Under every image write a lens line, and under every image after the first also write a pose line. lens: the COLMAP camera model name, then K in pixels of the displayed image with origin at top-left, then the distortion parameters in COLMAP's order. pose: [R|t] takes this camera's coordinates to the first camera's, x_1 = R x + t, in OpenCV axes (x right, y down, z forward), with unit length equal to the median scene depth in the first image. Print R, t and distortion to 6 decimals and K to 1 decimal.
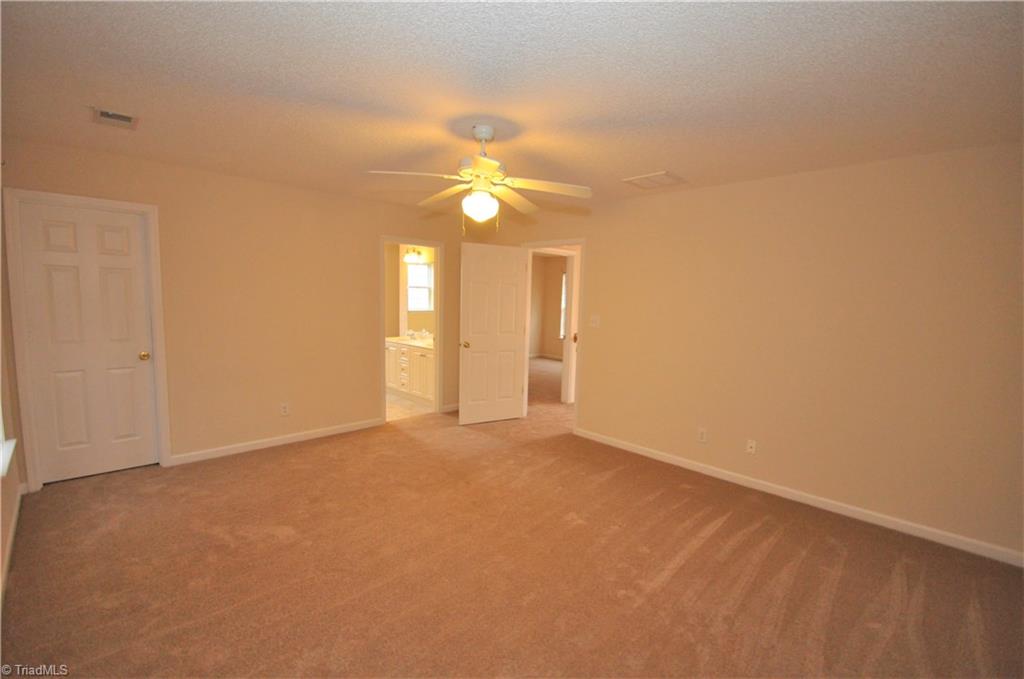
lens RADIAL K [[448.2, 0, 513.3], [0, 448.2, 349.0], [0, 0, 1]] dist [-0.000773, -0.000104]
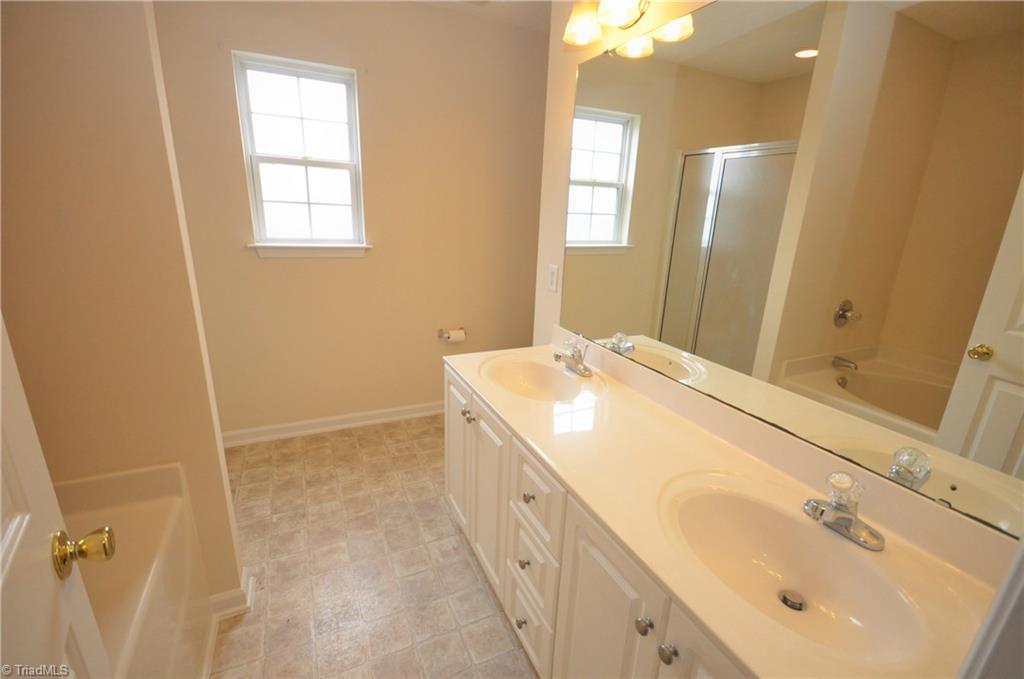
lens RADIAL K [[448.2, 0, 513.3], [0, 448.2, 349.0], [0, 0, 1]] dist [-0.000773, -0.000104]
pose [[0.944134, 0.105192, -0.312322, -0.150745], [-0.046783, 0.980873, 0.188942, -0.071560], [0.326223, -0.163775, 0.930997, 0.625489]]
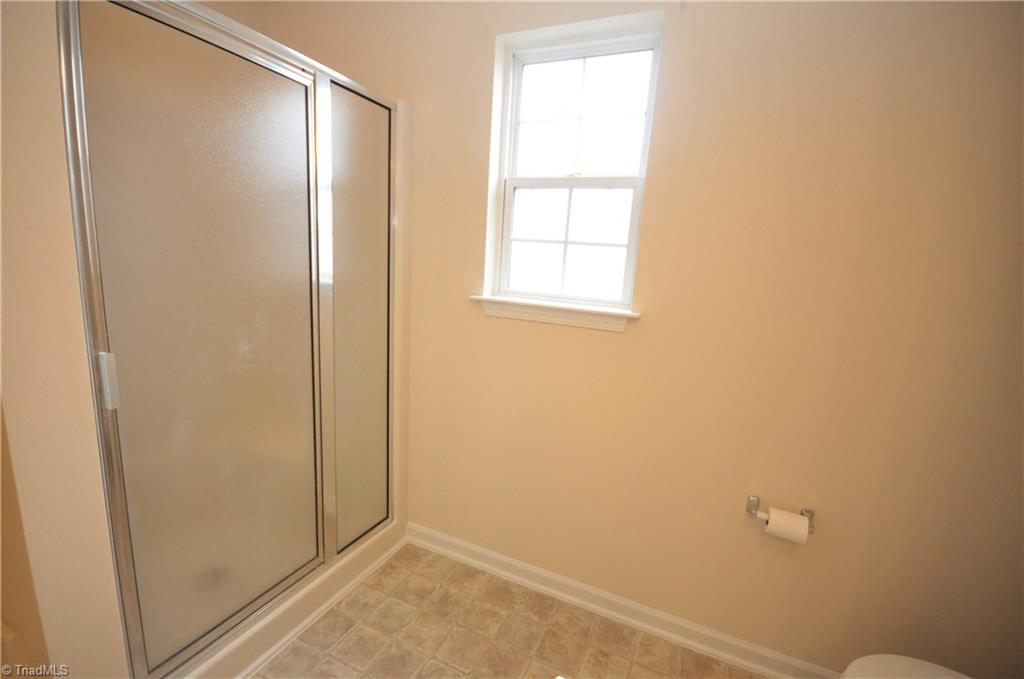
lens RADIAL K [[448.2, 0, 513.3], [0, 448.2, 349.0], [0, 0, 1]] dist [-0.000773, -0.000104]
pose [[0.355276, 0.168226, -0.919499, -0.191446], [-0.151976, 0.980980, 0.120754, -0.077096], [0.922324, 0.096841, 0.374085, 0.750503]]
